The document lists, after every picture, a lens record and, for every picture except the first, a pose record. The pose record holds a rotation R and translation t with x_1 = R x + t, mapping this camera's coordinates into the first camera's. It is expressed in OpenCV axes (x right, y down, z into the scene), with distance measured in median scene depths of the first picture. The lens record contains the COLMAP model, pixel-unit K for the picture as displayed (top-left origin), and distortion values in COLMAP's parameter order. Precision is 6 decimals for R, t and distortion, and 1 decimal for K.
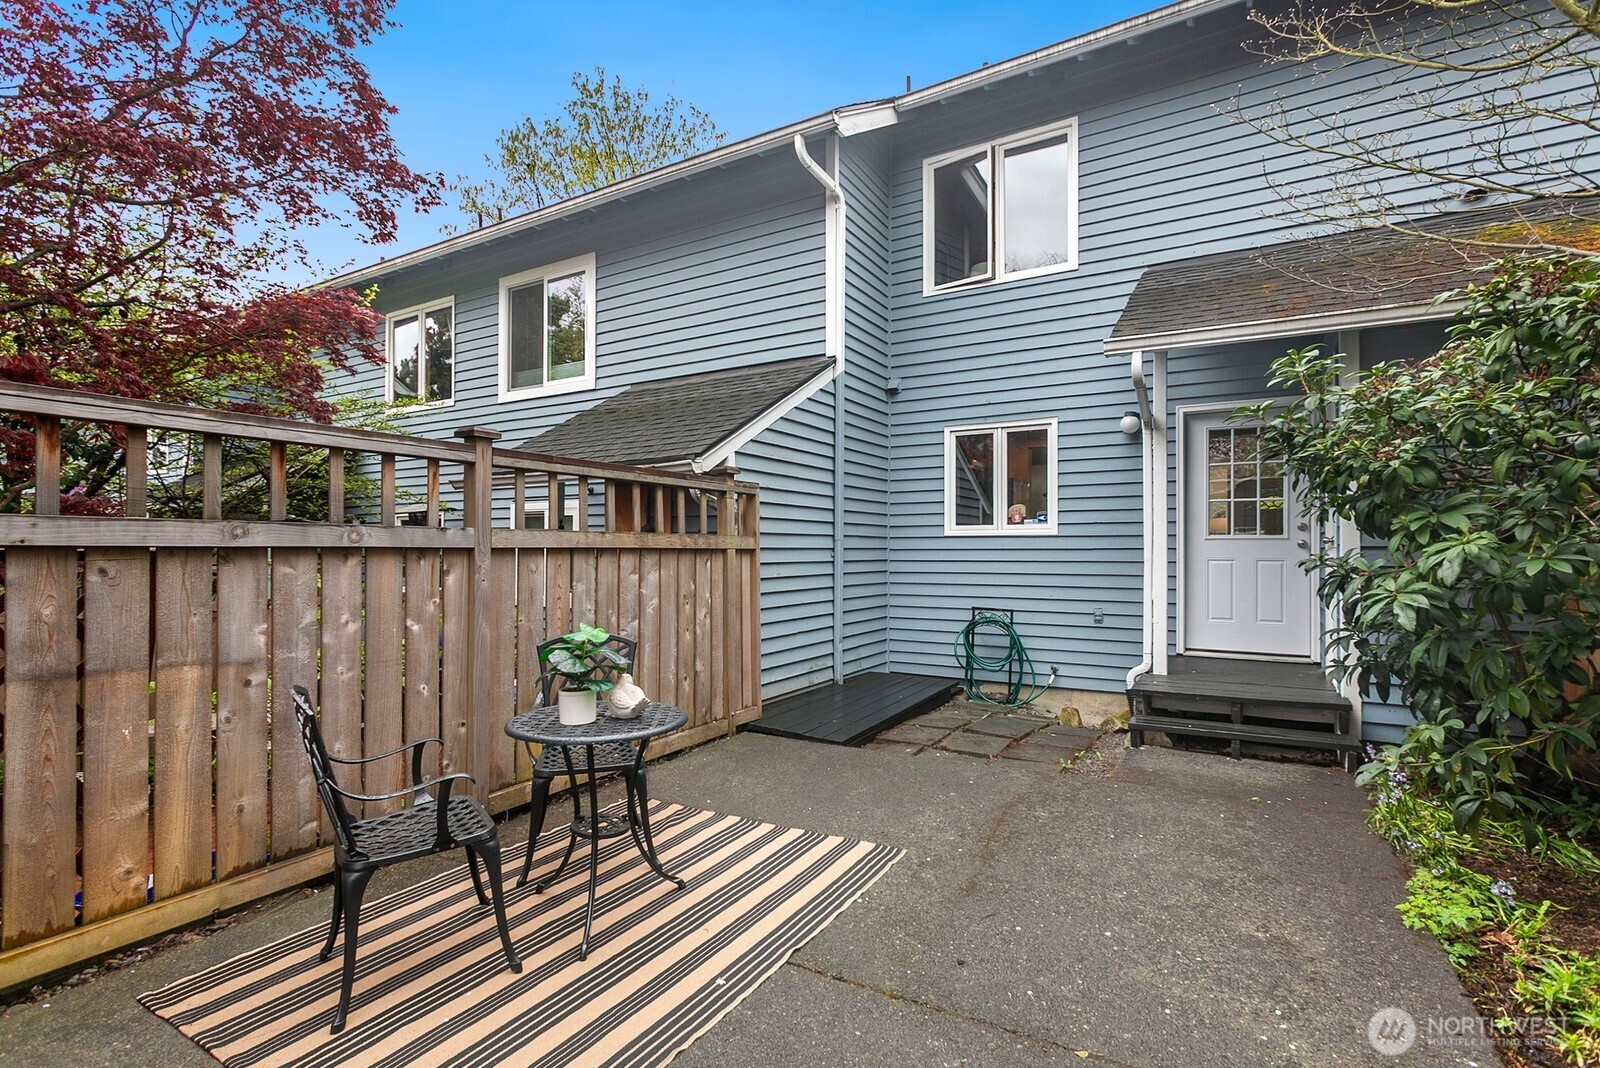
lens RADIAL K [[759.0, 0, 796.8], [0, 759.0, 555.0], [0, 0, 1]] dist [-0.004113, 0.006207]
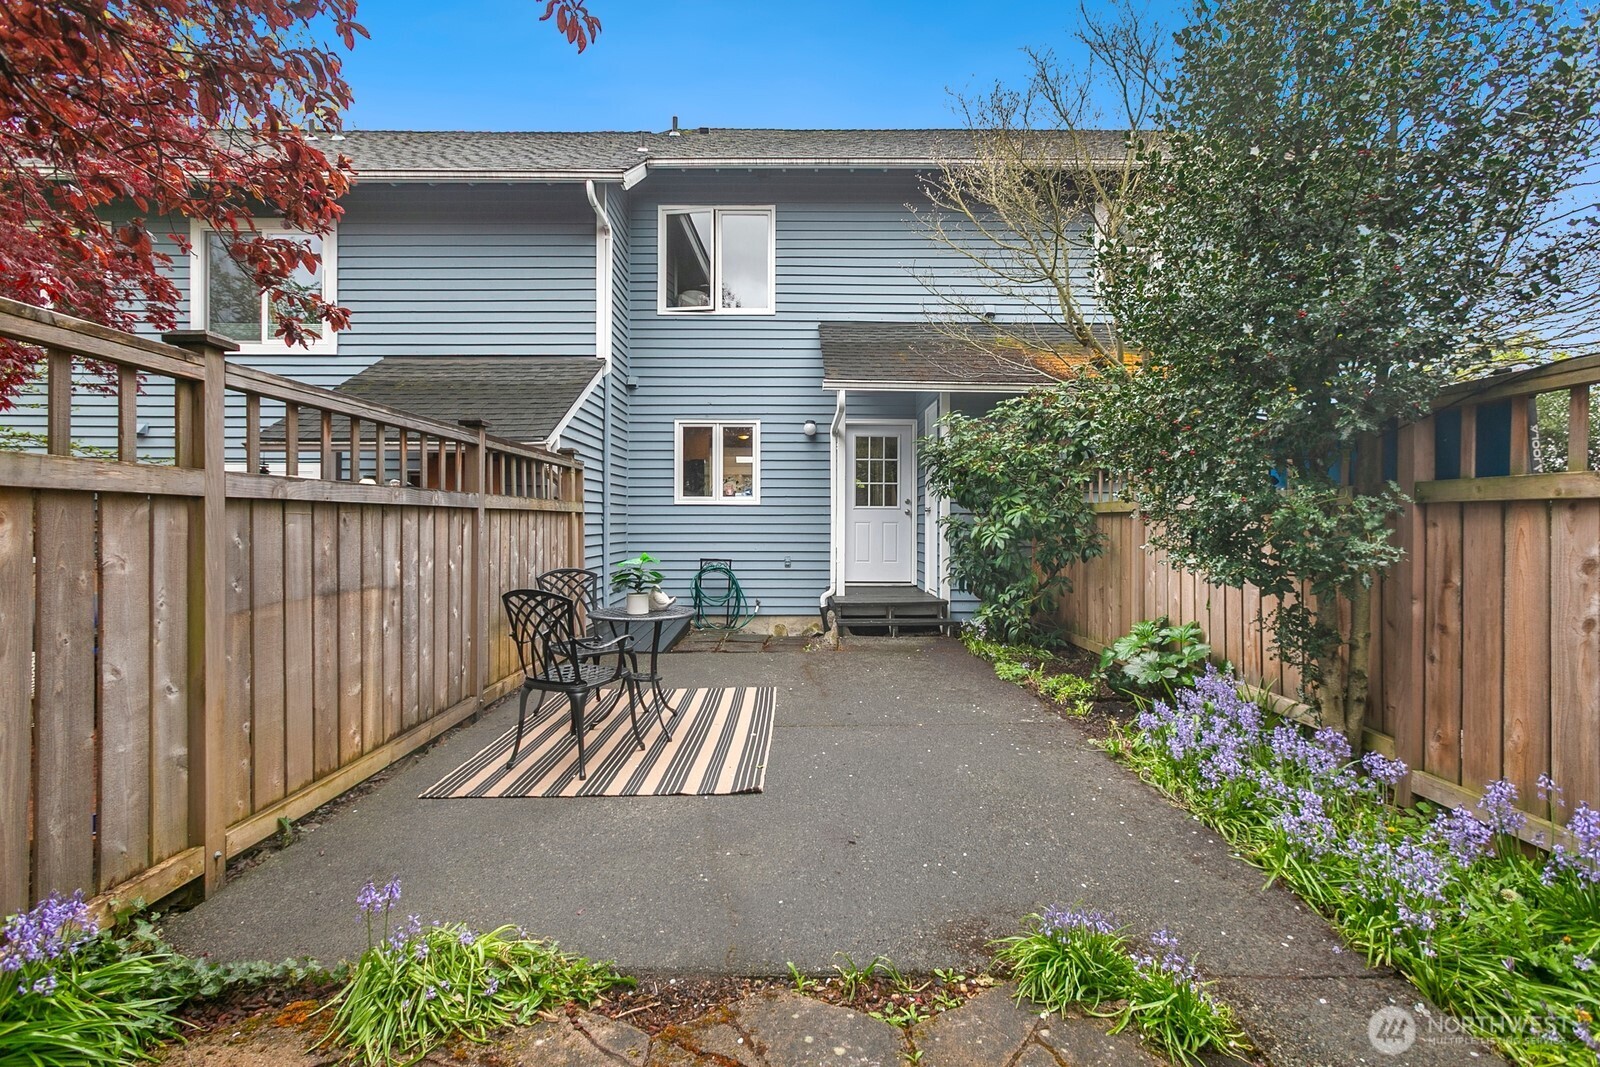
lens RADIAL K [[759.0, 0, 799.7], [0, 759.0, 523.2], [0, 0, 1]] dist [-0.004113, 0.006207]
pose [[0.856096, 0.000558, 0.516816, -0.346485], [0.000764, 0.999997, -0.002346, 0.011774], [-0.516816, 0.002403, 0.856093, -0.243475]]
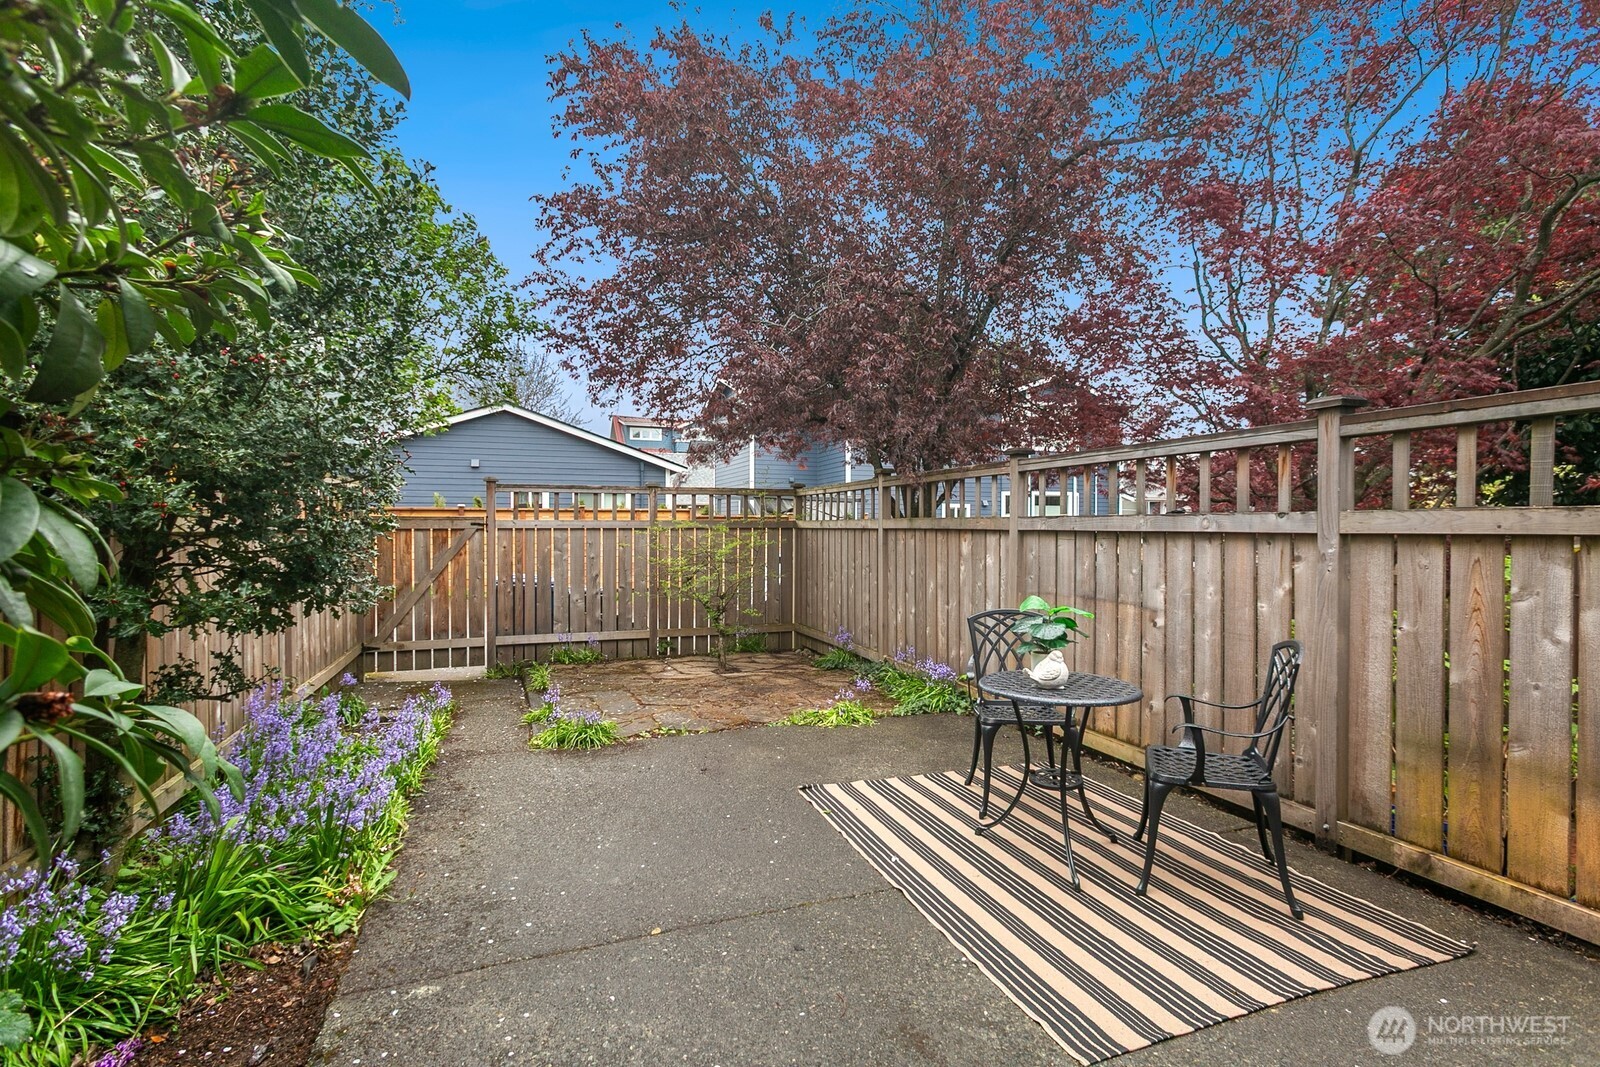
lens RADIAL K [[759.0, 0, 800.2], [0, 759.0, 533.4], [0, 0, 1]] dist [-0.004113, 0.006207]
pose [[-0.632416, 0.004135, -0.774618, 0.366296], [-0.006082, 0.999928, 0.010303, -0.008035], [0.774605, 0.011227, -0.632345, 0.603923]]
